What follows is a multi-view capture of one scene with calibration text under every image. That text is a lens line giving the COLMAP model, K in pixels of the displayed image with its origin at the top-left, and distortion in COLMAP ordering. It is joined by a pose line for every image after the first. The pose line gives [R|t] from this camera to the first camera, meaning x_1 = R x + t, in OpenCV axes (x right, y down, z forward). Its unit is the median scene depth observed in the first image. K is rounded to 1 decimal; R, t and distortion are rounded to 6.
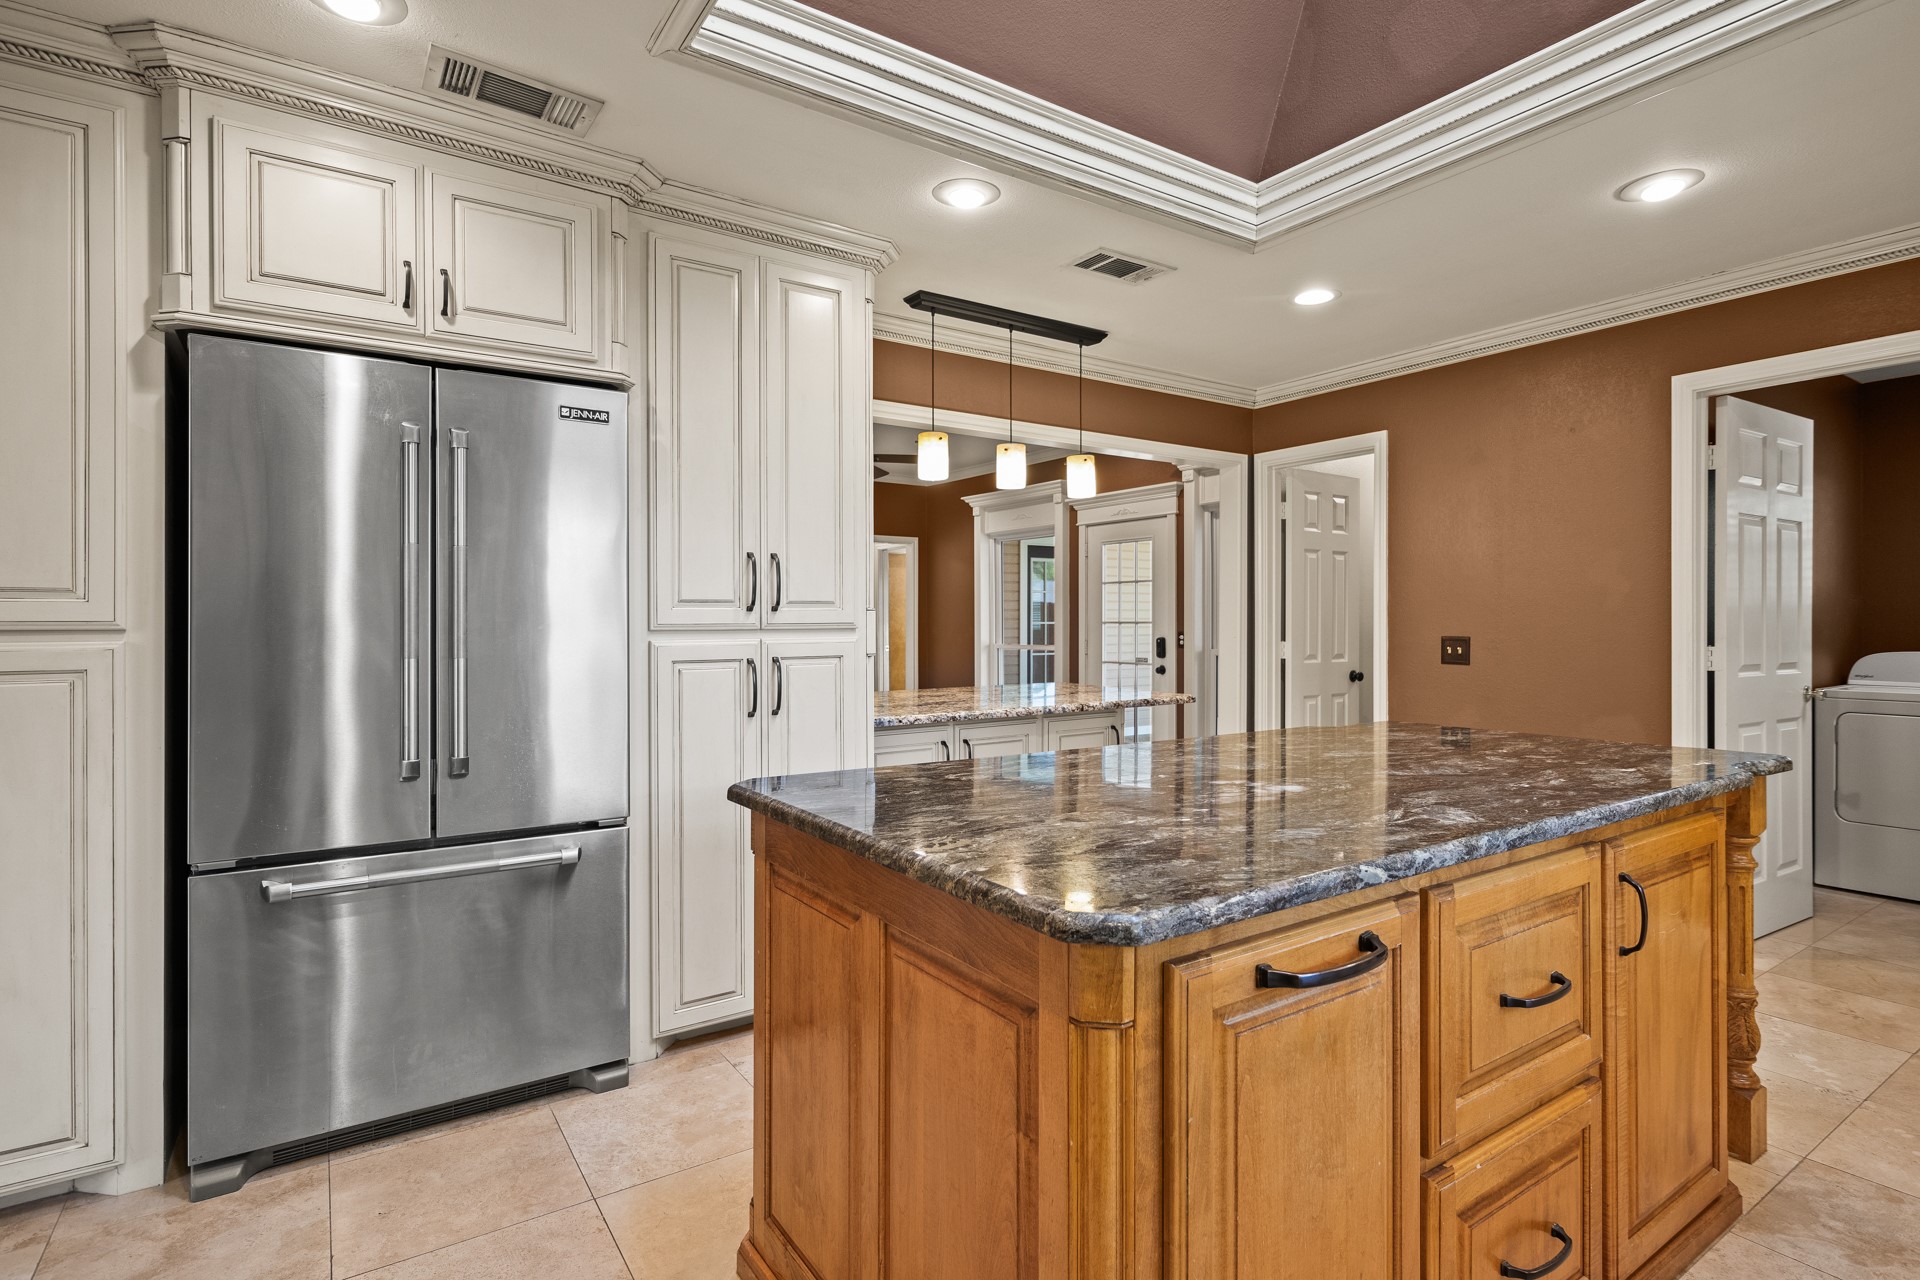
lens RADIAL K [[955.4, 0, 963.3], [0, 955.4, 628.3], [0, 0, 1]] dist [-0.001624, 0.001626]
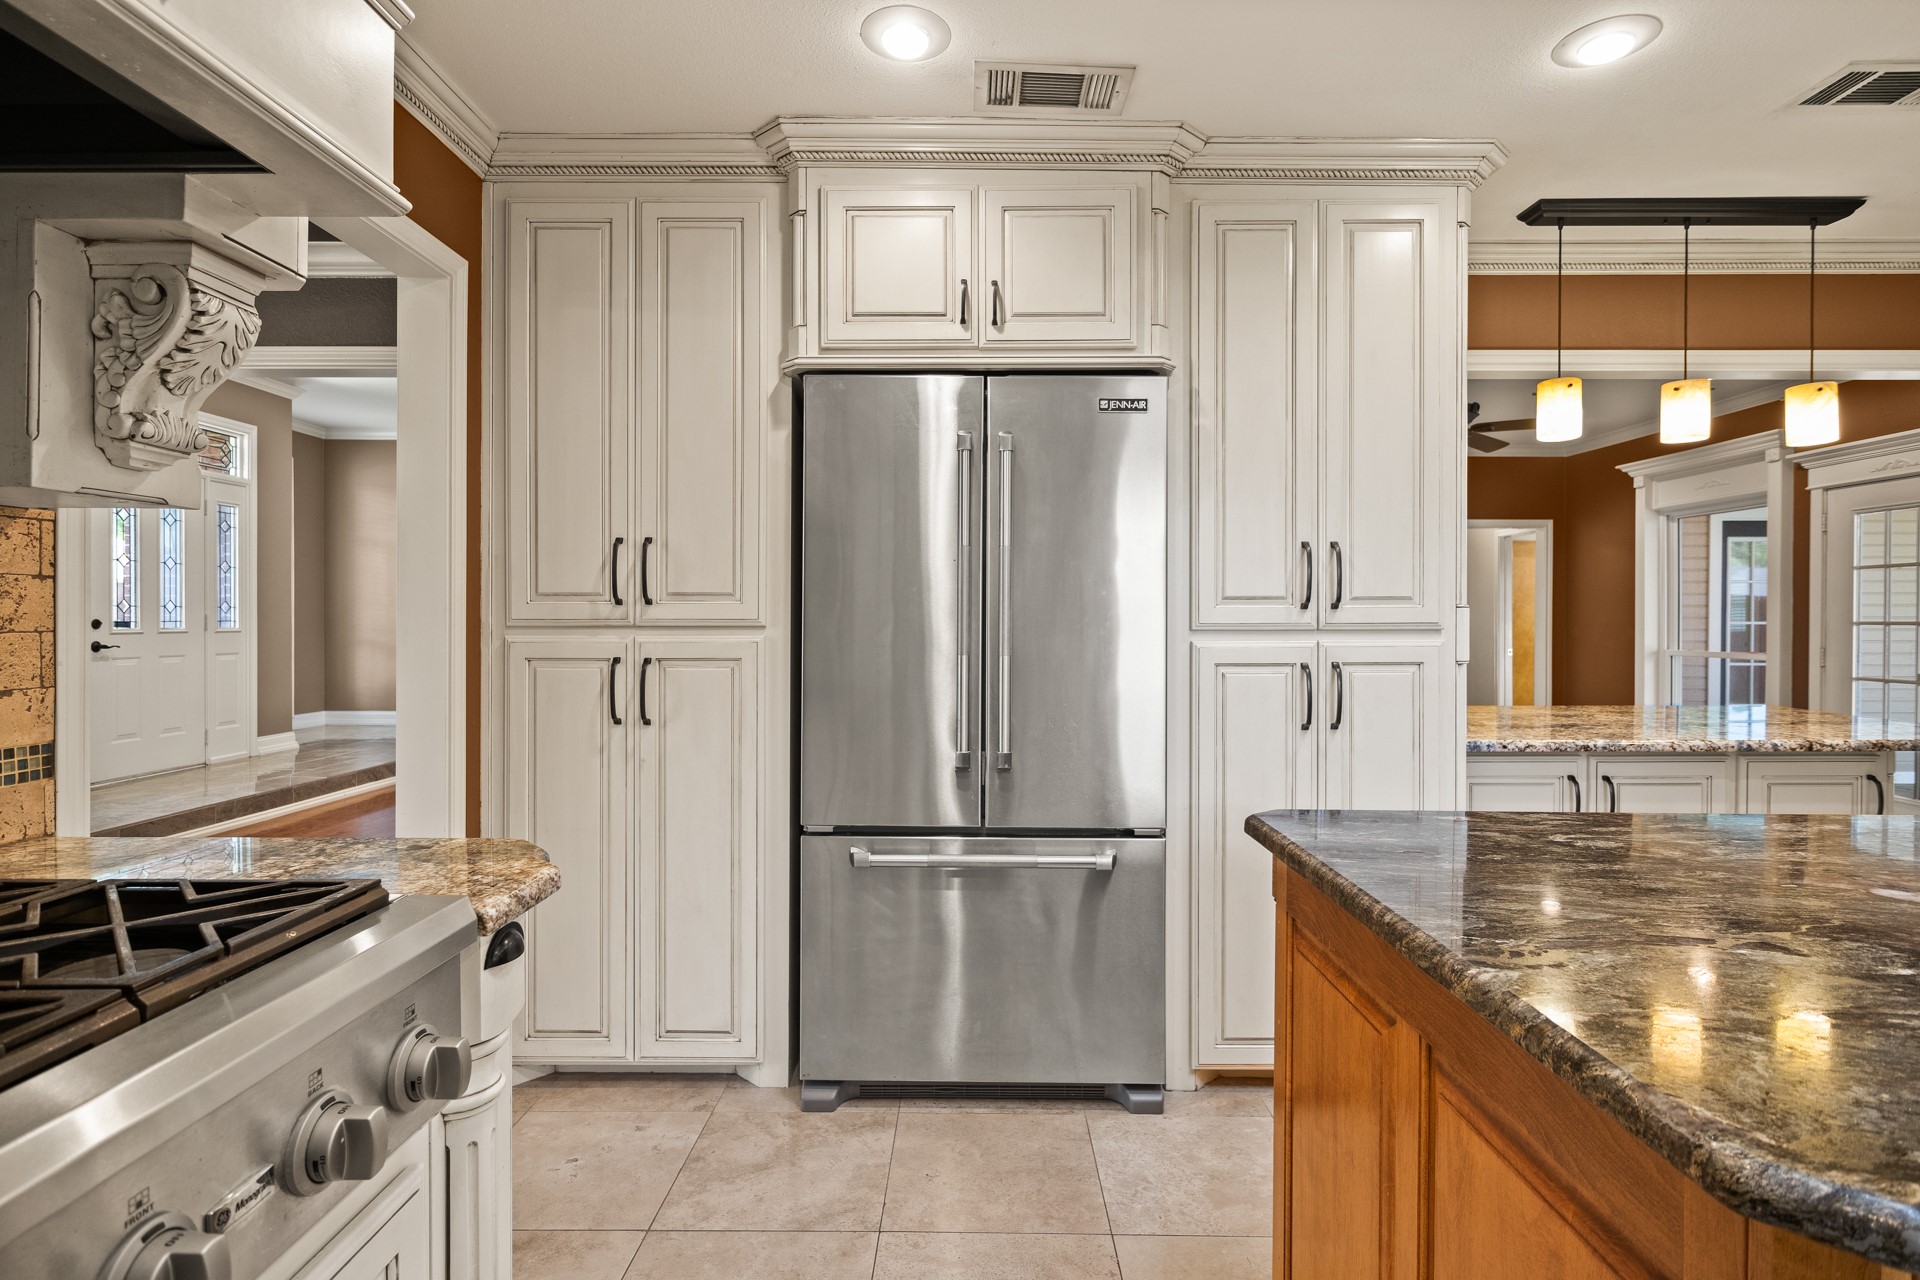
lens RADIAL K [[955.4, 0, 963.0], [0, 955.4, 626.9], [0, 0, 1]] dist [-0.001624, 0.001626]
pose [[0.821418, 0.006898, -0.570285, 0.021110], [-0.006836, 0.999974, 0.002249, -0.001666], [0.570286, 0.002051, 0.821444, 0.119448]]
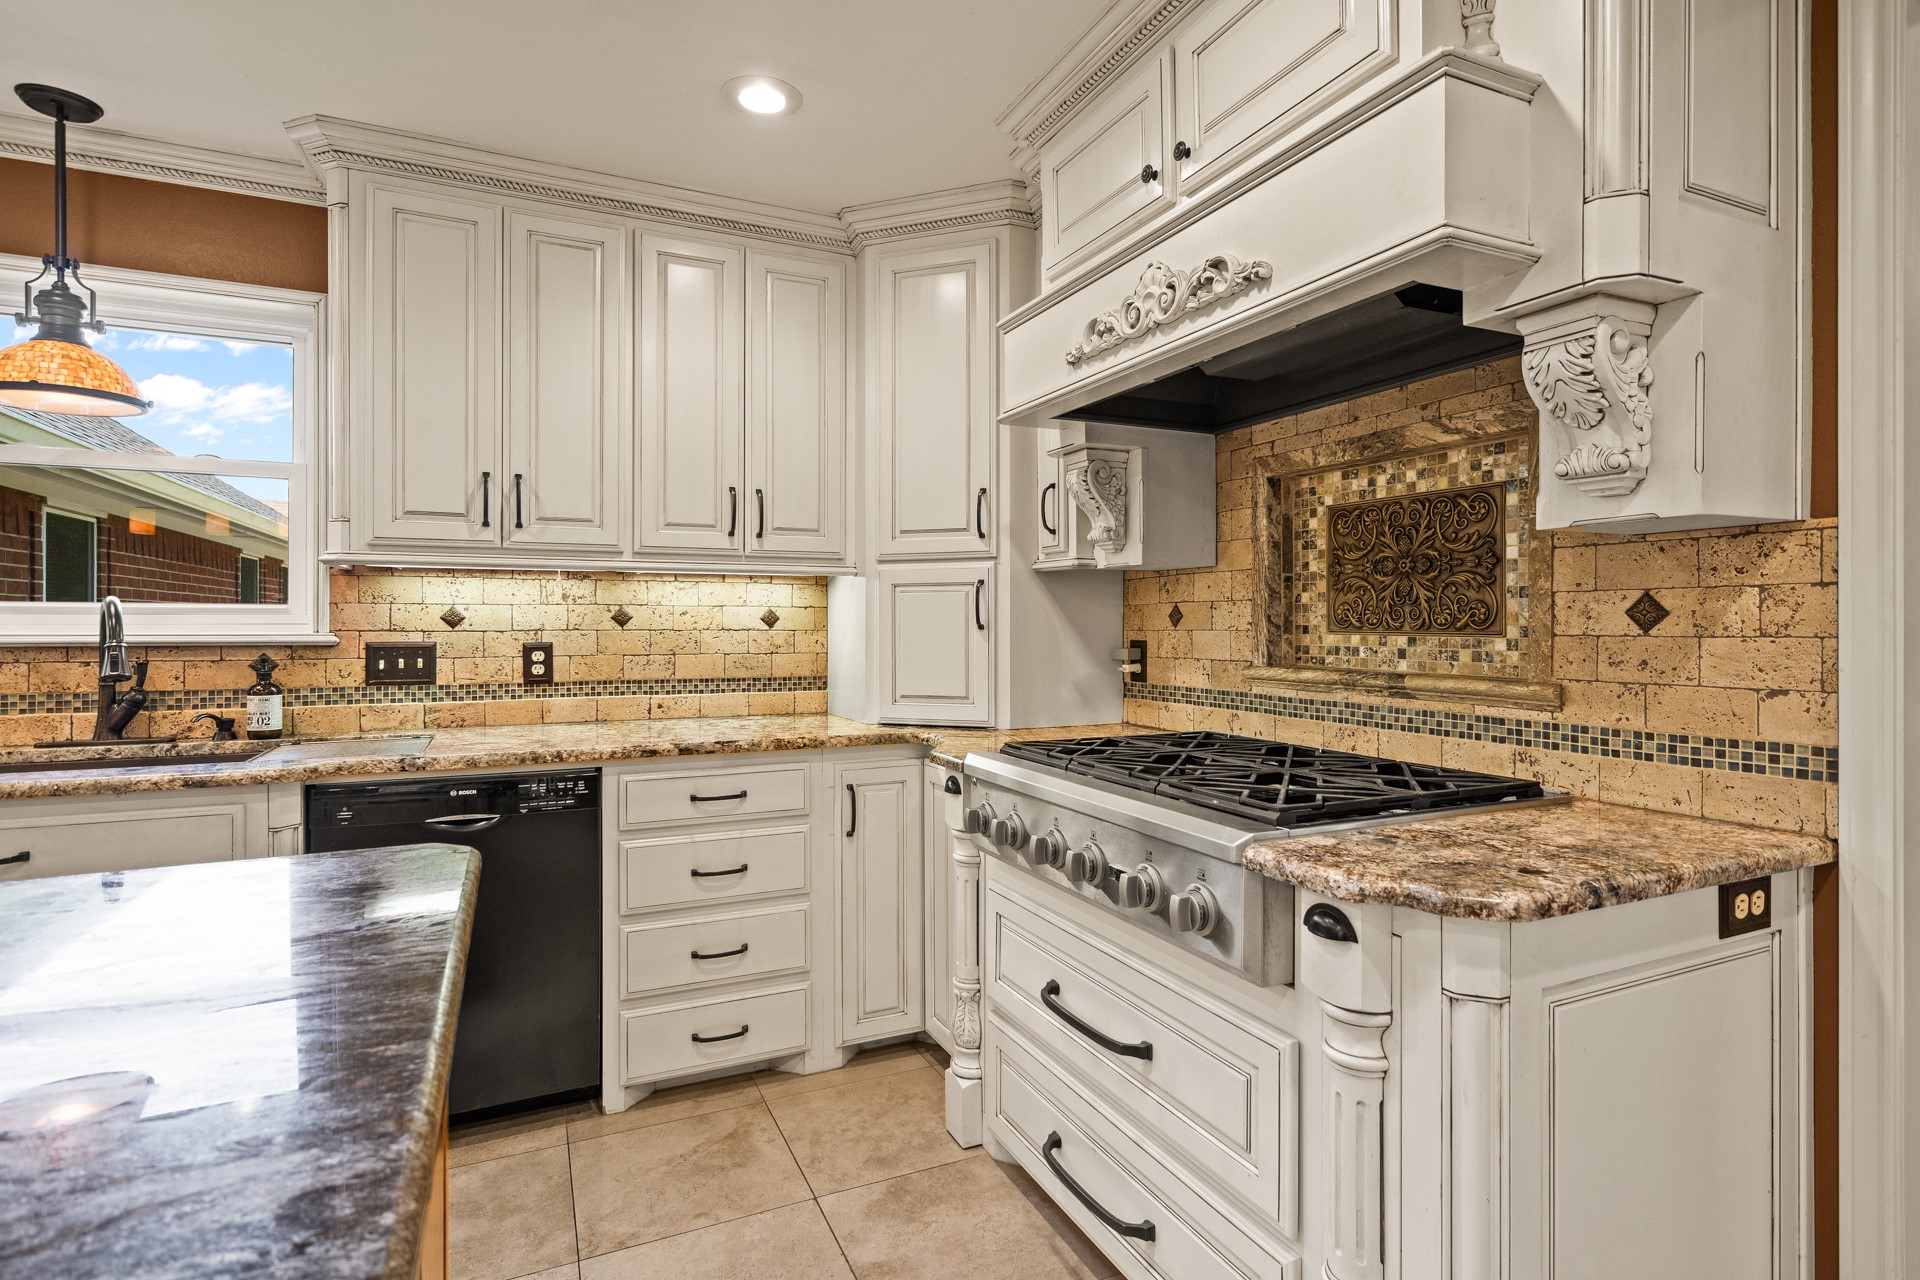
lens RADIAL K [[955.4, 0, 966.0], [0, 955.4, 626.3], [0, 0, 1]] dist [-0.001624, 0.001626]
pose [[-0.987684, -0.000209, 0.156461, -0.309174], [0.001296, 0.999954, 0.009519, -0.006444], [-0.156456, 0.009605, -0.987638, 0.885505]]
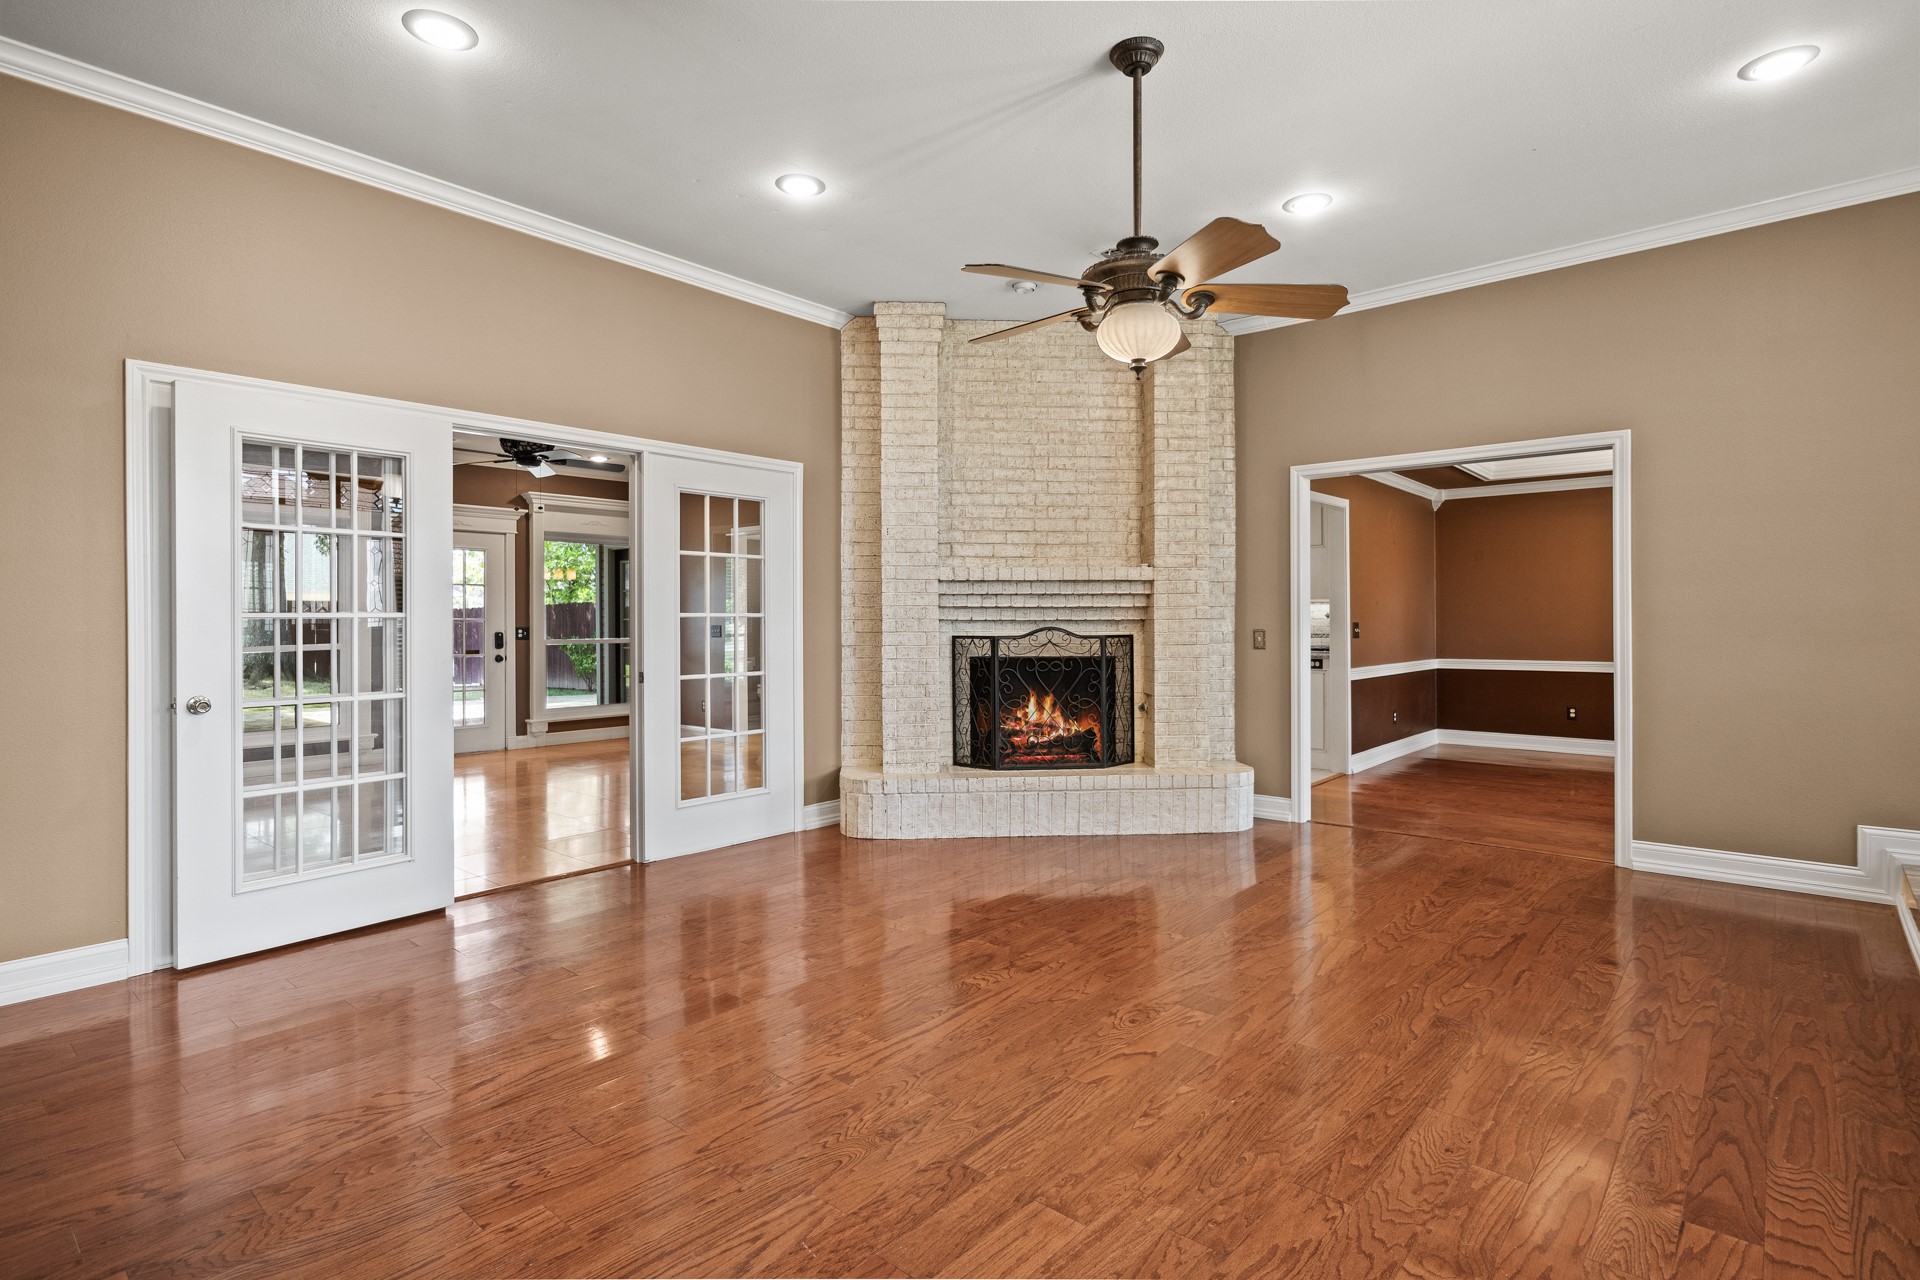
lens RADIAL K [[955.4, 0, 962.8], [0, 955.4, 620.2], [0, 0, 1]] dist [-0.001624, 0.001626]
pose [[-0.255334, 0.001049, 0.966852, -3.393270], [0.009597, 0.999953, 0.001450, -0.005273], [-0.966805, 0.009649, -0.255332, 2.218940]]
